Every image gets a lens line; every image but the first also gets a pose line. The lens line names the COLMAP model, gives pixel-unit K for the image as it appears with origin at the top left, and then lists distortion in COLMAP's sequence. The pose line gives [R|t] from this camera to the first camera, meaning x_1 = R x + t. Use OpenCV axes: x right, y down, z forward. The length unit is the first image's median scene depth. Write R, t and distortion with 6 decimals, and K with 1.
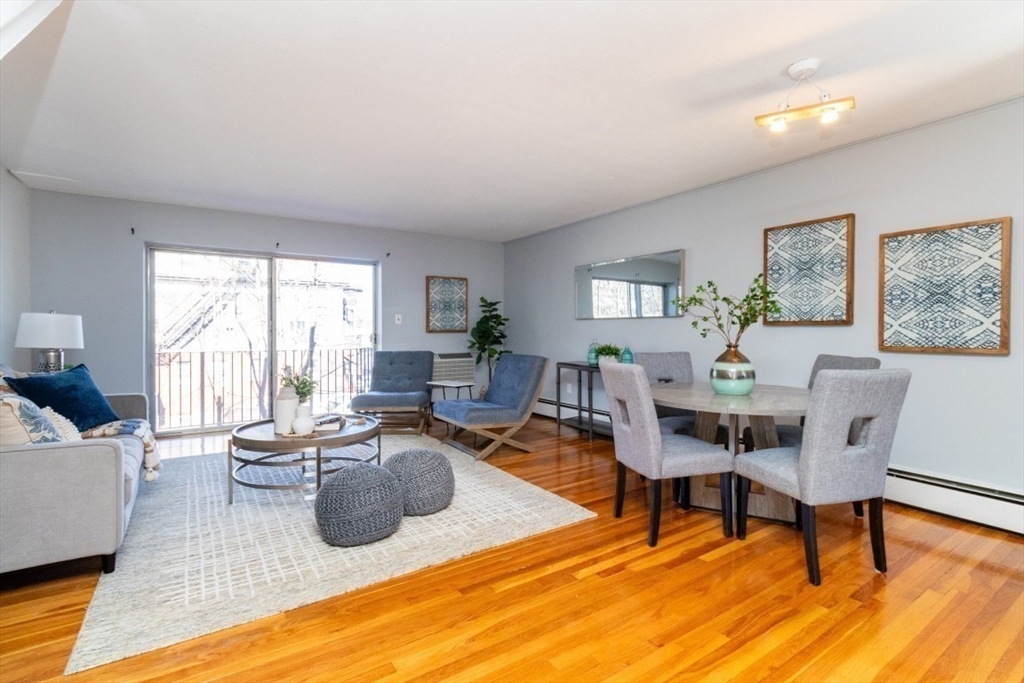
lens RADIAL K [[473.0, 0, 510.6], [0, 473.0, 334.6], [0, 0, 1]] dist [0.003032, -0.007077]
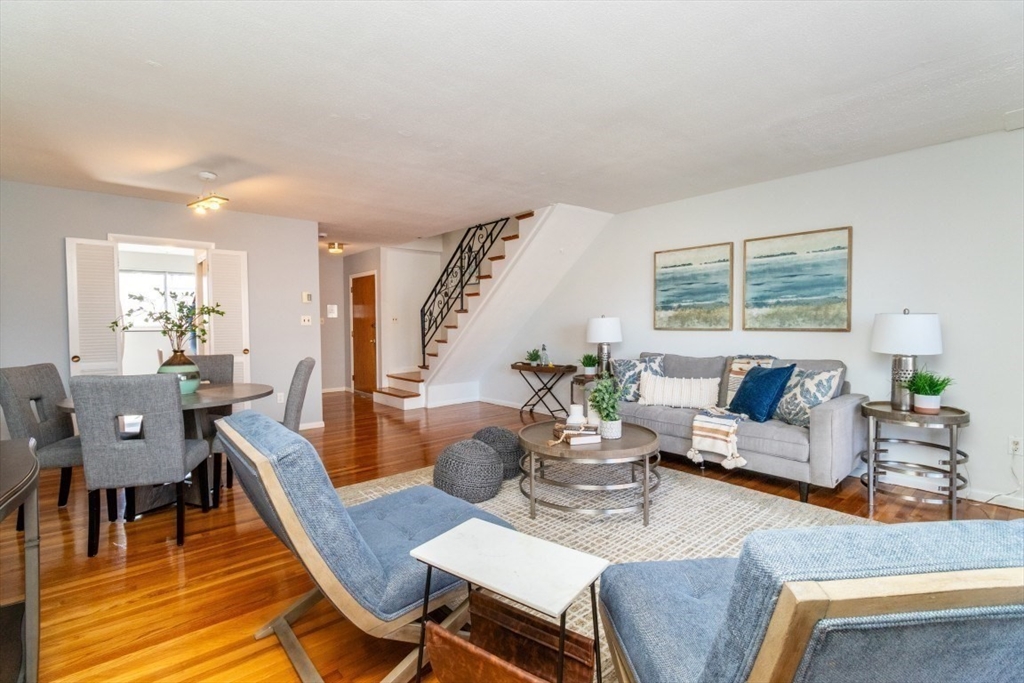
lens RADIAL K [[473.0, 0, 510.6], [0, 473.0, 334.6], [0, 0, 1]] dist [0.003032, -0.007077]
pose [[-0.992518, 0.010861, -0.121618, -0.145475], [0.006952, 0.999447, 0.032520, -0.038280], [0.121904, 0.031431, -0.992044, 1.819880]]
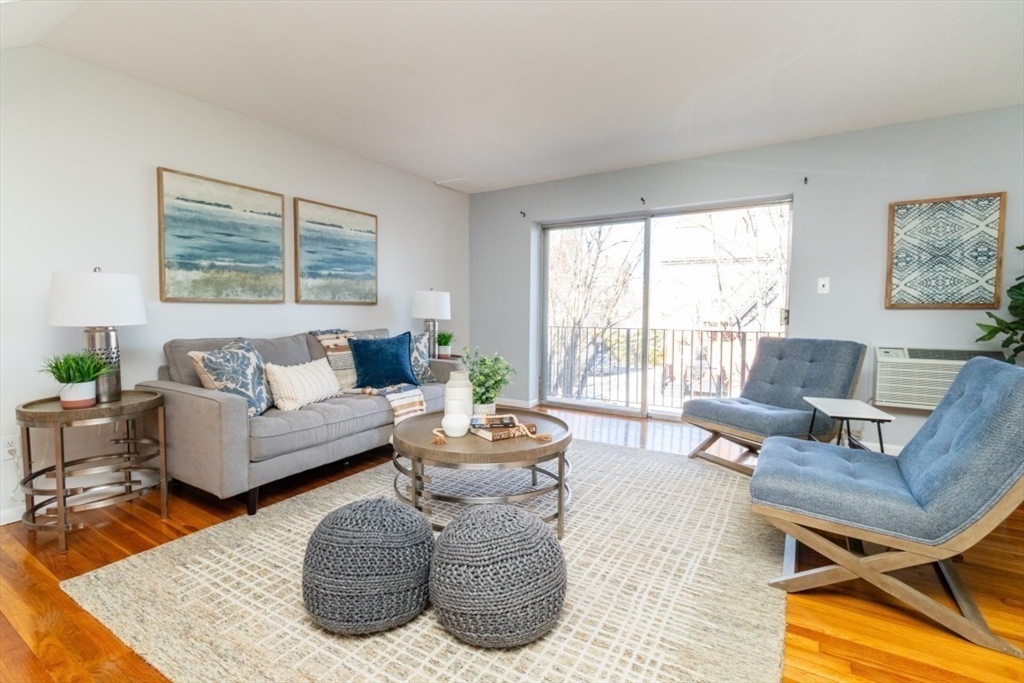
lens RADIAL K [[473.0, 0, 510.6], [0, 473.0, 334.6], [0, 0, 1]] dist [0.003032, -0.007077]
pose [[0.415670, 0.049842, -0.908149, 0.258722], [-0.010402, 0.998693, 0.050050, 0.006702], [0.909456, -0.011357, 0.415645, 0.683719]]
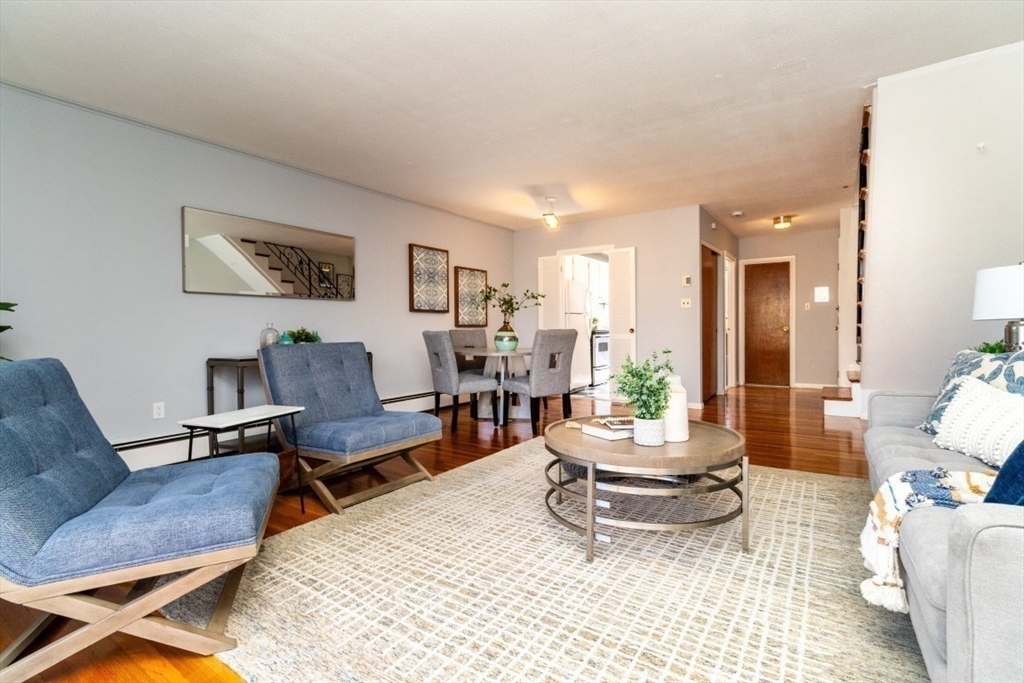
lens RADIAL K [[473.0, 0, 510.6], [0, 473.0, 334.6], [0, 0, 1]] dist [0.003032, -0.007077]
pose [[-0.376548, -0.009029, 0.926353, -0.944418], [0.016585, 0.999727, 0.016485, 0.032149], [-0.926249, 0.021571, -0.376295, 1.355672]]
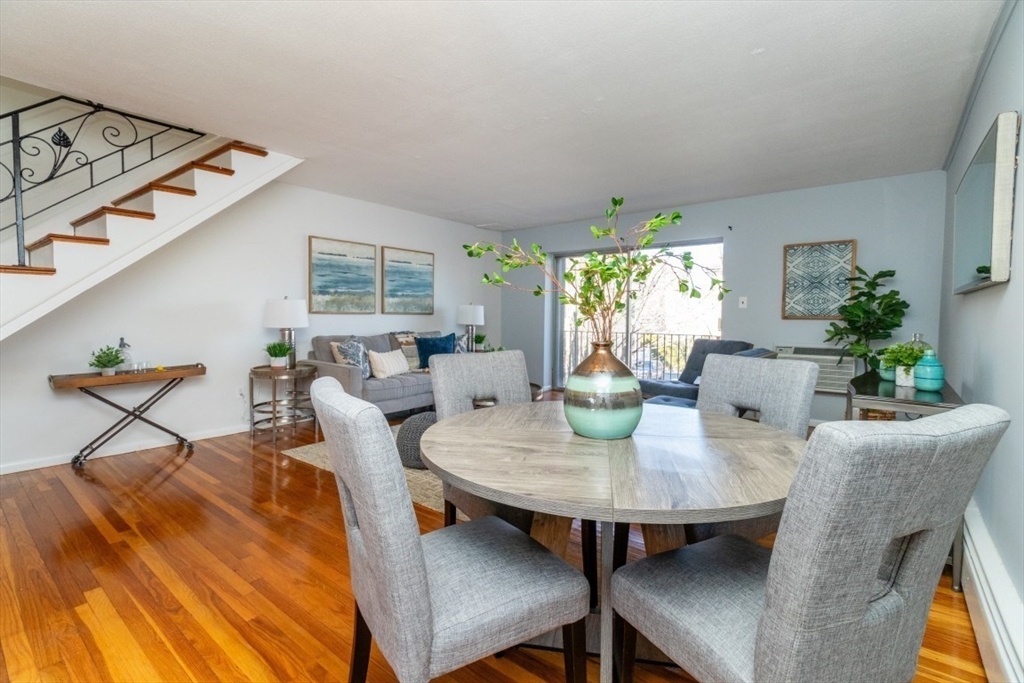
lens RADIAL K [[473.0, 0, 510.6], [0, 473.0, 334.6], [0, 0, 1]] dist [0.003032, -0.007077]
pose [[0.307335, 0.042543, -0.950650, 0.779612], [-0.013866, 0.999094, 0.040228, -0.006118], [0.951500, 0.000818, 0.307647, 0.609070]]
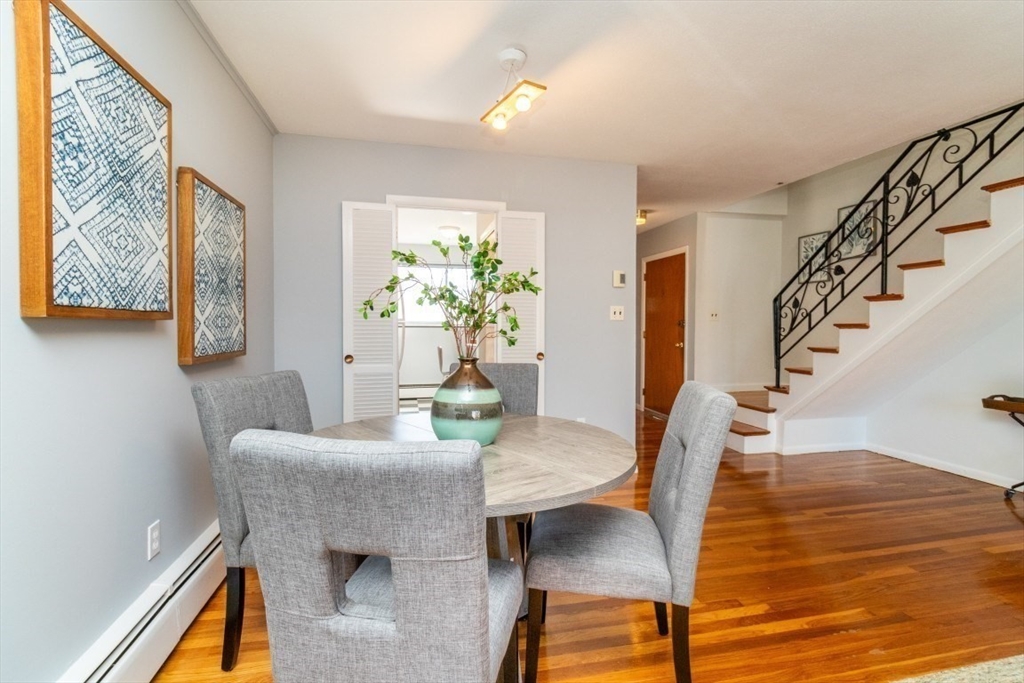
lens RADIAL K [[473.0, 0, 510.6], [0, 473.0, 334.6], [0, 0, 1]] dist [0.003032, -0.007077]
pose [[-0.932314, -0.011824, 0.361456, 0.174016], [-0.001936, 0.999614, 0.027705, -0.019473], [-0.361644, 0.025130, -0.931977, 1.253867]]
